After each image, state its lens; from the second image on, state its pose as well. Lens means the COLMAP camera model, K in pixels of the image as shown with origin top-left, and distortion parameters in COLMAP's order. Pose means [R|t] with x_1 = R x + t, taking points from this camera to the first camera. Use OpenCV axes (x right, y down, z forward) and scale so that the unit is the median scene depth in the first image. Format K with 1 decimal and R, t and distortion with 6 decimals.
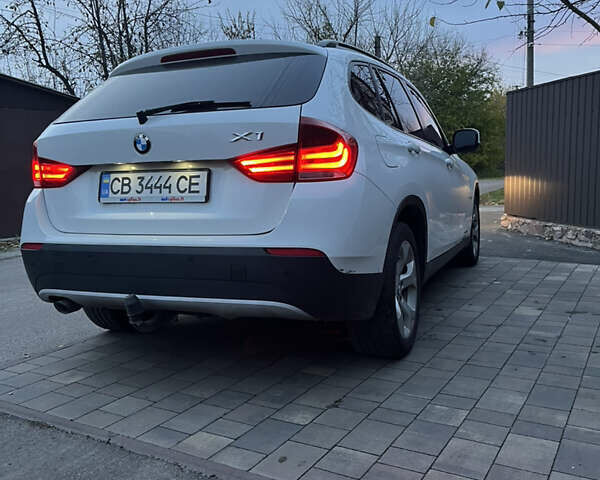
lens RADIAL K [[605.7, 0, 300.0], [0, 605.7, 240.0], [0, 0, 1]] dist [0.063844, -0.133617]
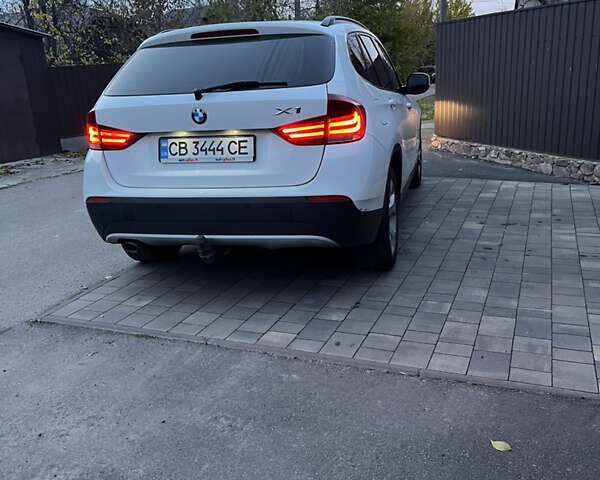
lens RADIAL K [[605.7, 0, 300.0], [0, 605.7, 240.0], [0, 0, 1]] dist [0.063844, -0.133617]
pose [[0.988876, -0.059162, 0.136471, -0.236183], [0.038882, 0.988410, 0.146743, -0.080096], [-0.143571, -0.139804, 0.979715, -0.293710]]
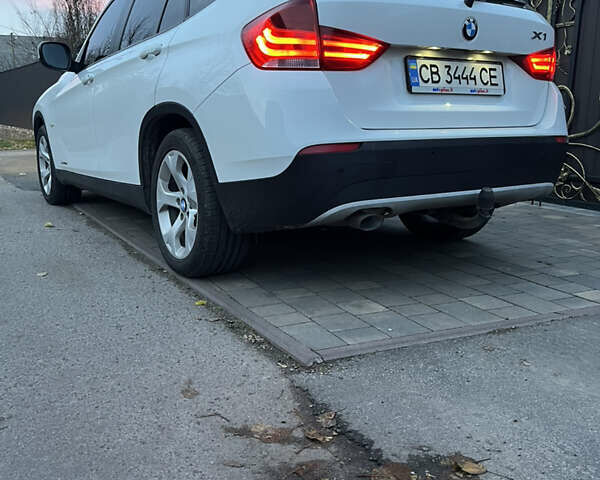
lens RADIAL K [[605.7, 0, 300.0], [0, 605.7, 240.0], [0, 0, 1]] dist [0.063844, -0.133617]
pose [[0.560932, -0.135043, 0.816774, -1.205077], [0.074583, 0.990837, 0.112601, 0.039135], [-0.824496, -0.002244, 0.565864, 0.671294]]
